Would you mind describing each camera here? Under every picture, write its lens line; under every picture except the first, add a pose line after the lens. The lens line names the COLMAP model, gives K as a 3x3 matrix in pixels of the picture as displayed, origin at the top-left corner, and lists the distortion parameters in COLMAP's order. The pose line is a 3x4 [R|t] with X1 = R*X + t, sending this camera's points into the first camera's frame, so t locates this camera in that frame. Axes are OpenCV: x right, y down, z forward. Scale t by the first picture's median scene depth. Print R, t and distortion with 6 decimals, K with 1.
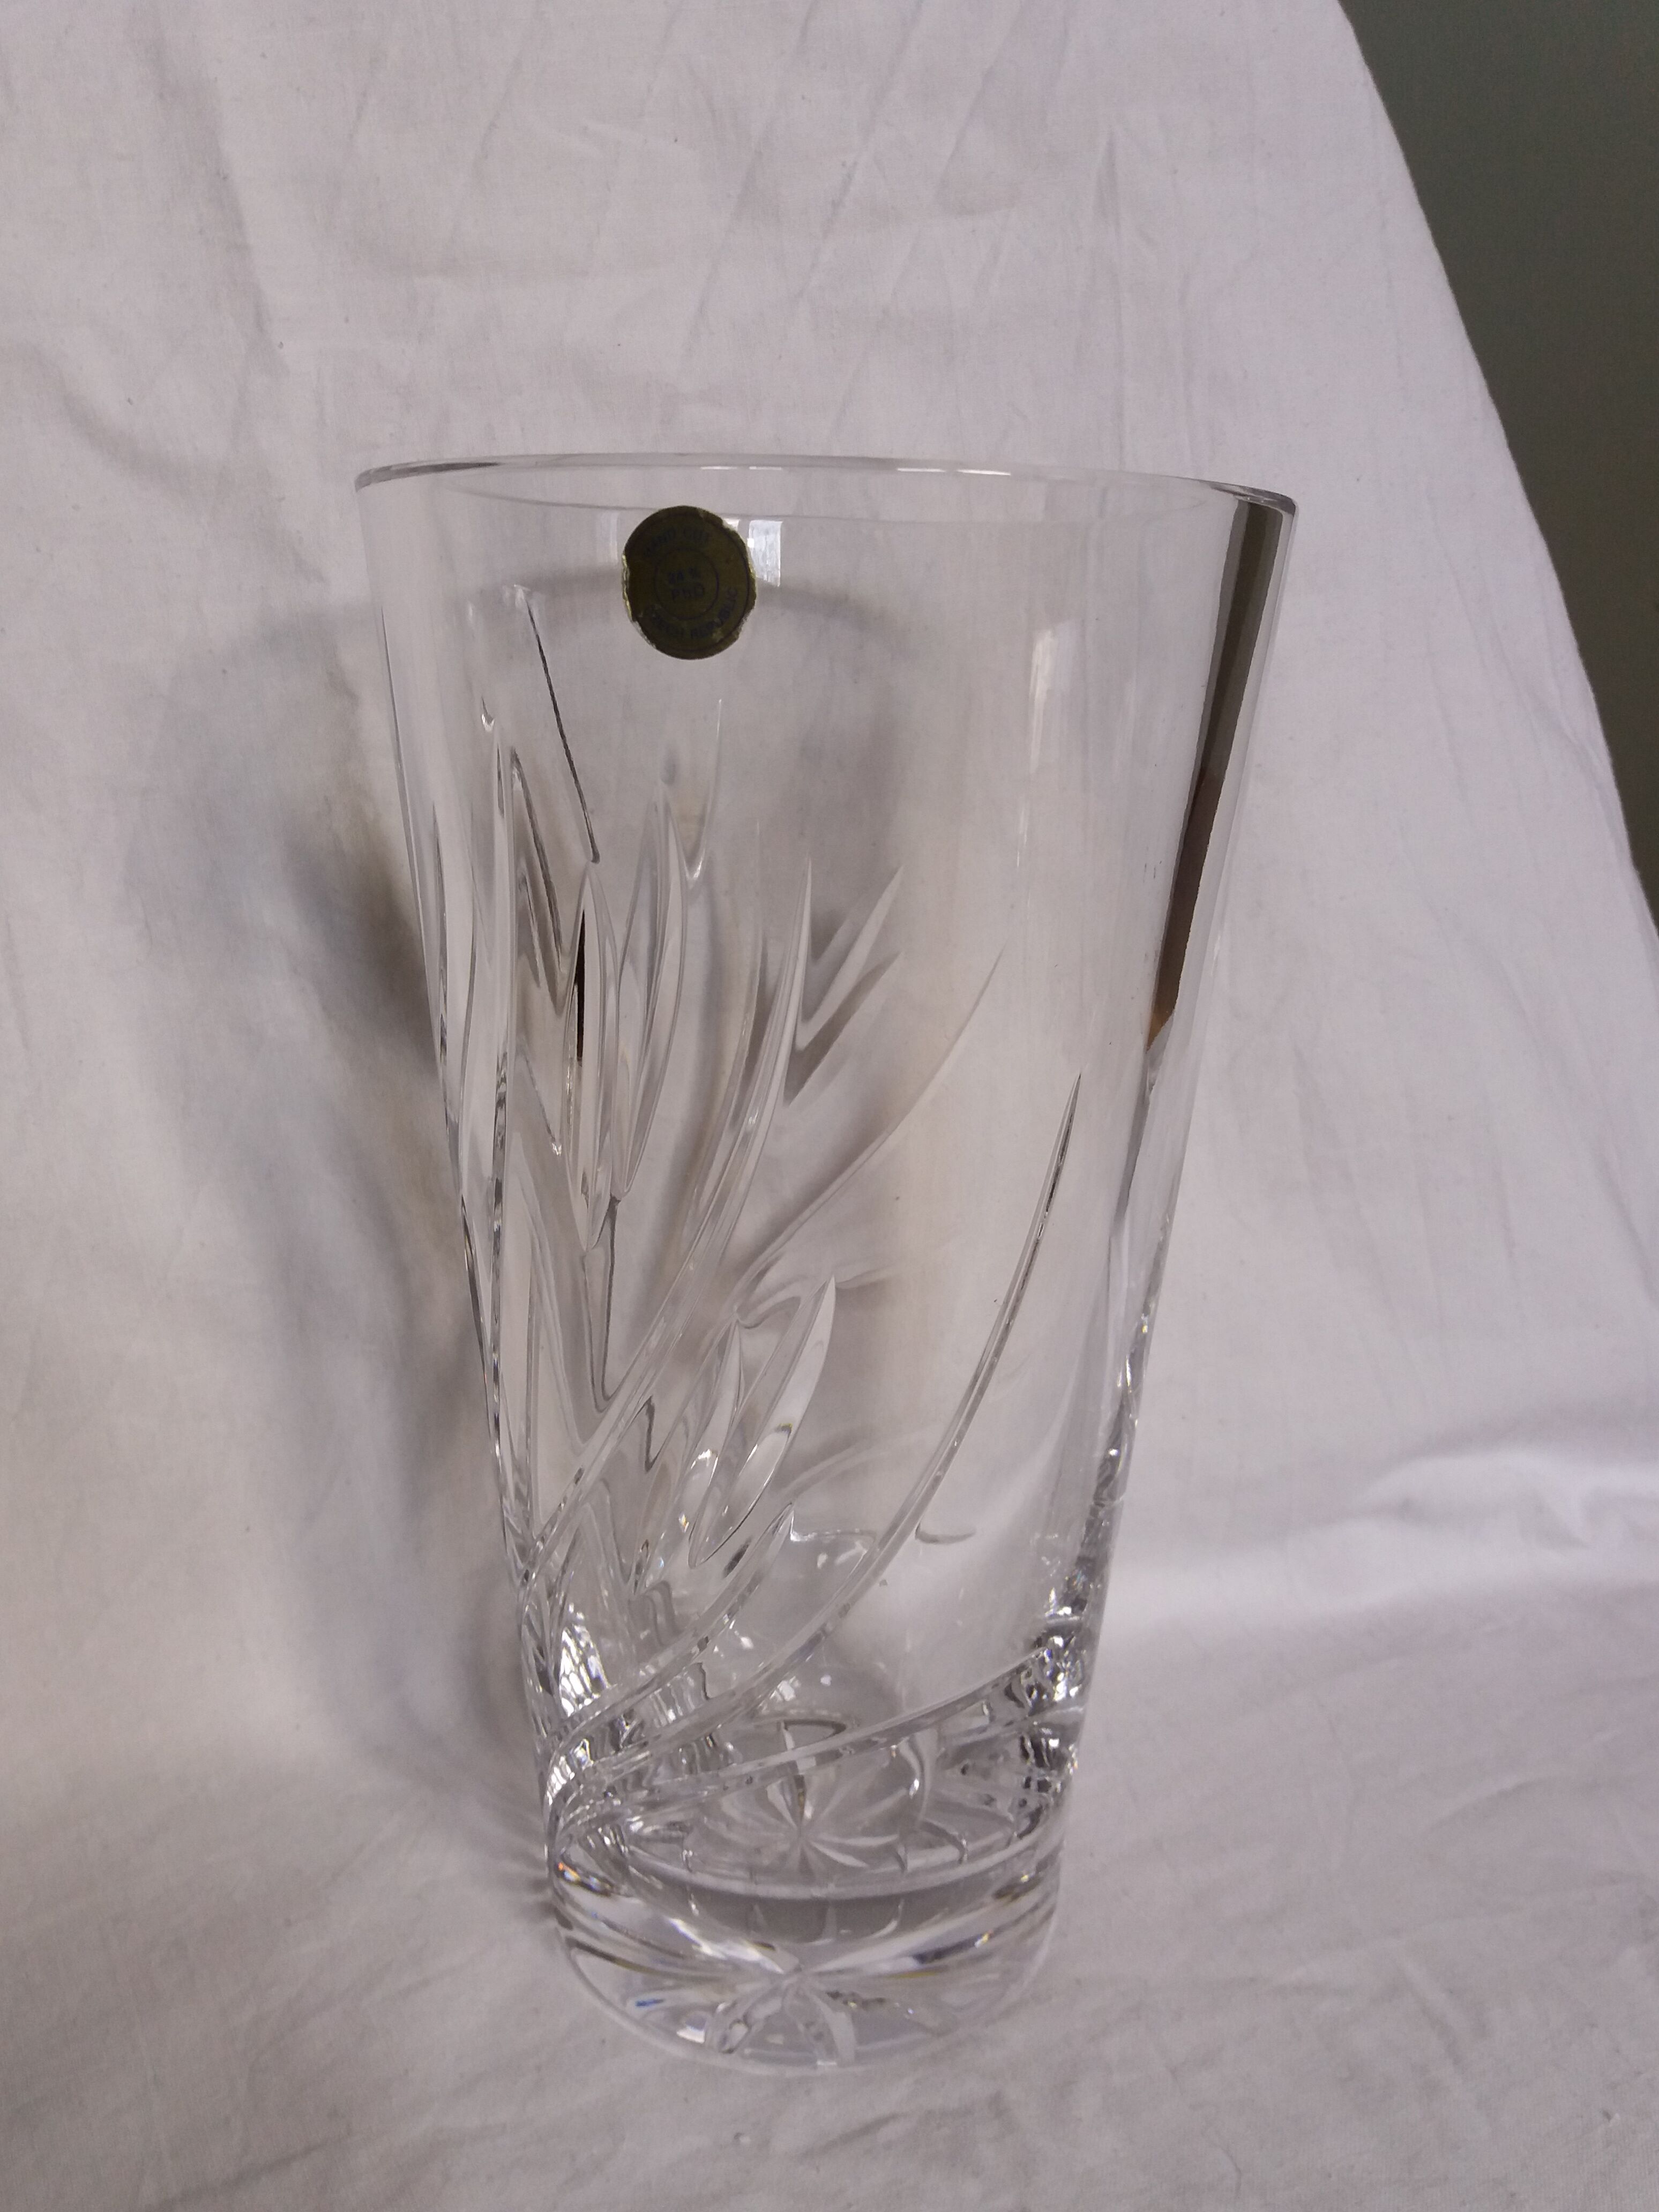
lens RADIAL K [[1820.6, 0, 842.1], [0, 1820.6, 1117.8], [0, 0, 1]] dist [0.012924, -0.039645]
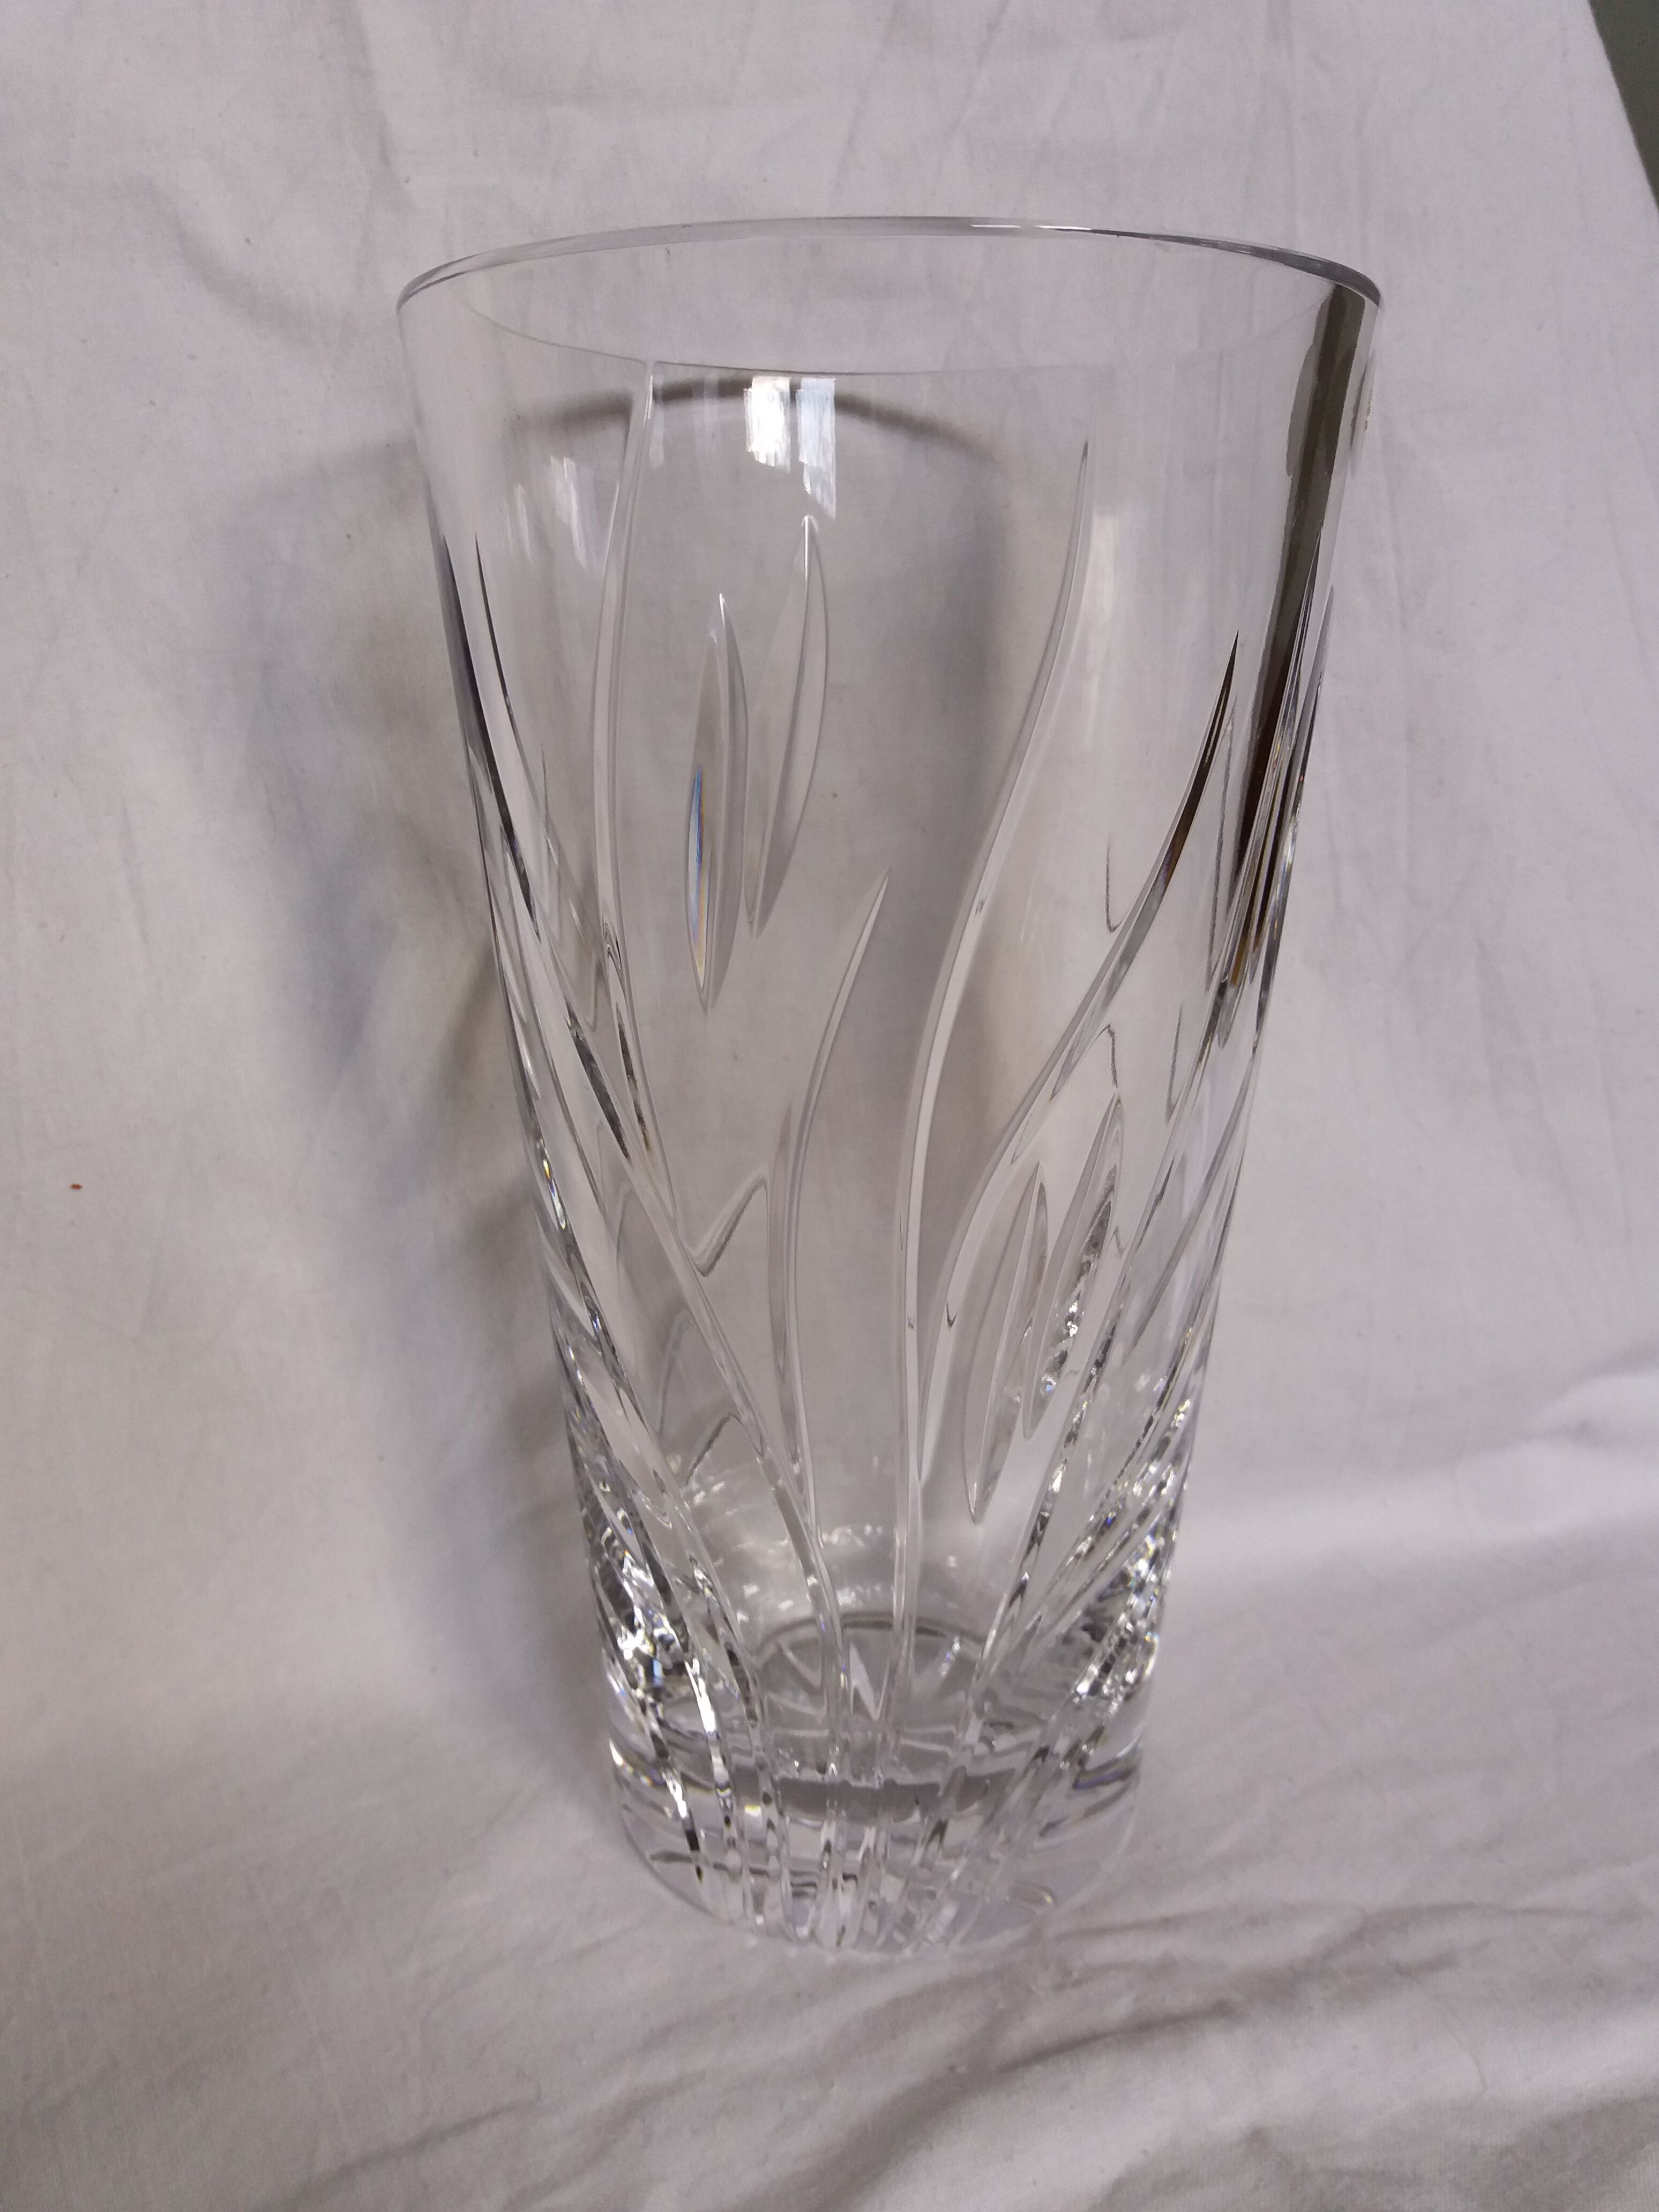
lens RADIAL K [[1820.6, 0, 837.2], [0, 1820.6, 1115.8], [0, 0, 1]] dist [0.012924, -0.039645]
pose [[0.999858, -0.013894, -0.009557, -0.083181], [0.013998, 0.999842, 0.010949, 0.043988], [0.009403, -0.011082, 0.999894, 0.065607]]
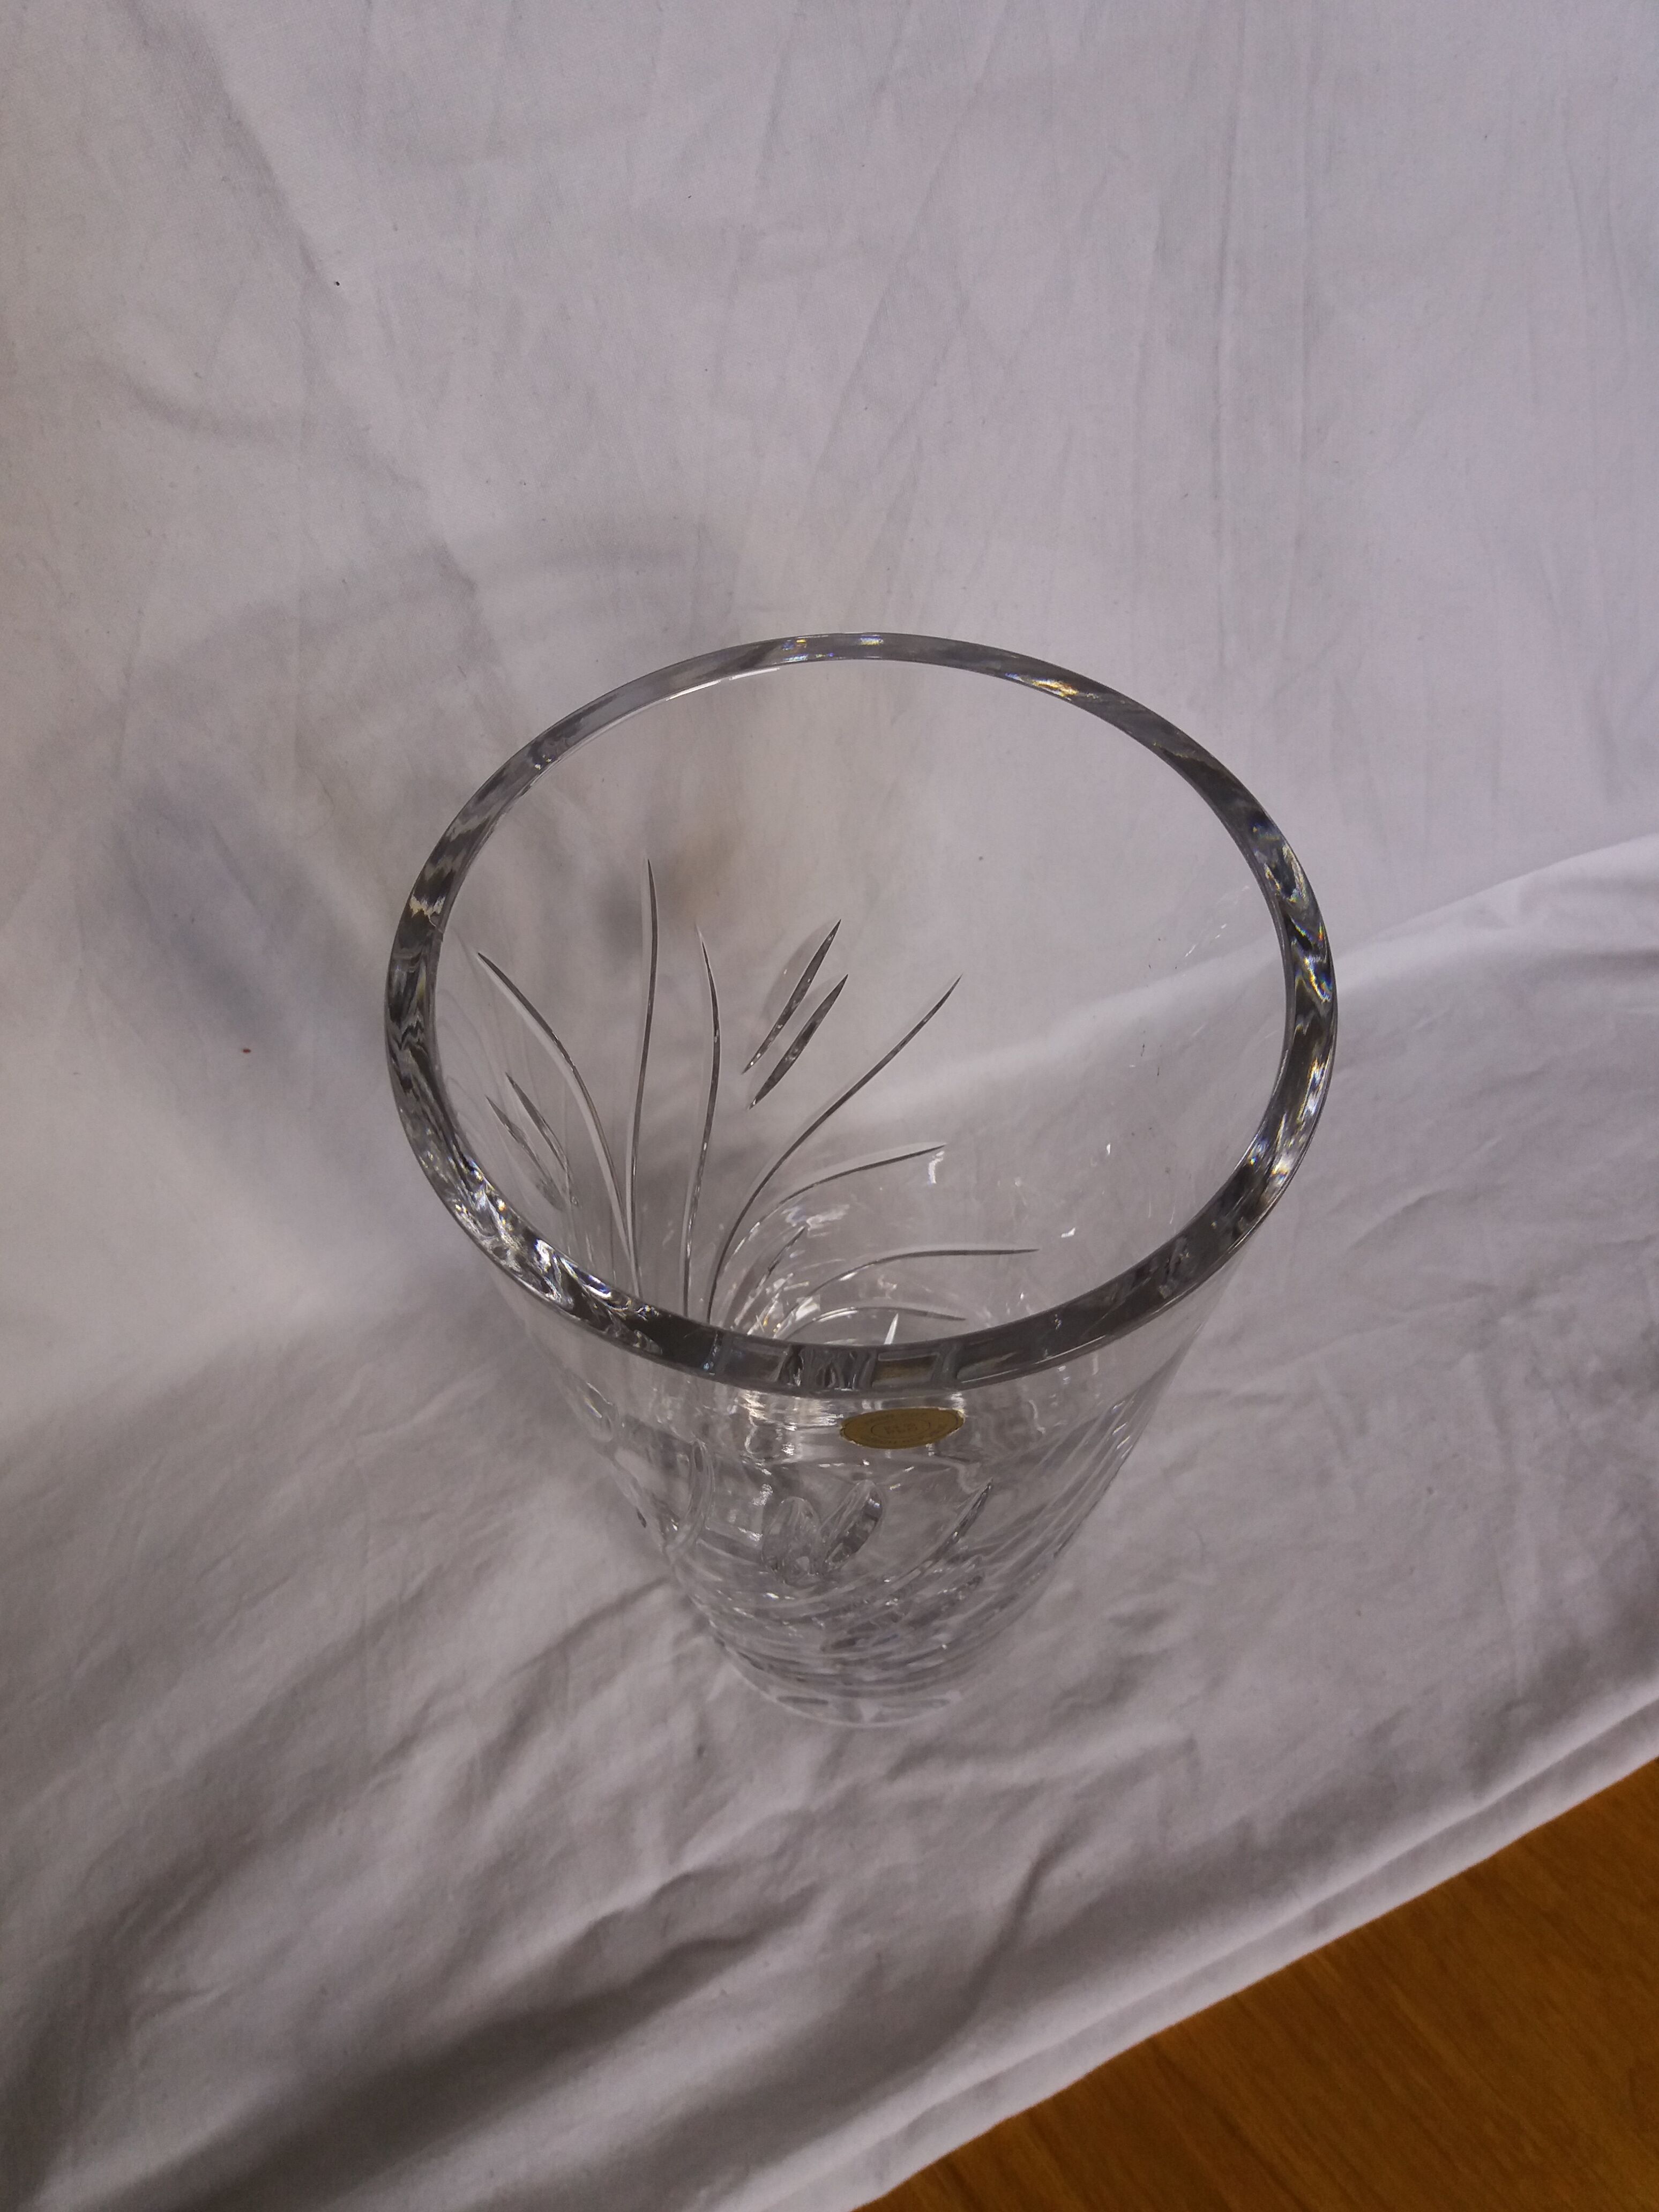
lens RADIAL K [[1820.6, 0, 846.2], [0, 1820.6, 1102.1], [0, 0, 1]] dist [0.012924, -0.039645]
pose [[0.998229, -0.059447, 0.002063, -0.073181], [0.042865, 0.742970, 0.667951, -0.691552], [-0.041241, -0.666680, 0.744202, 0.023177]]
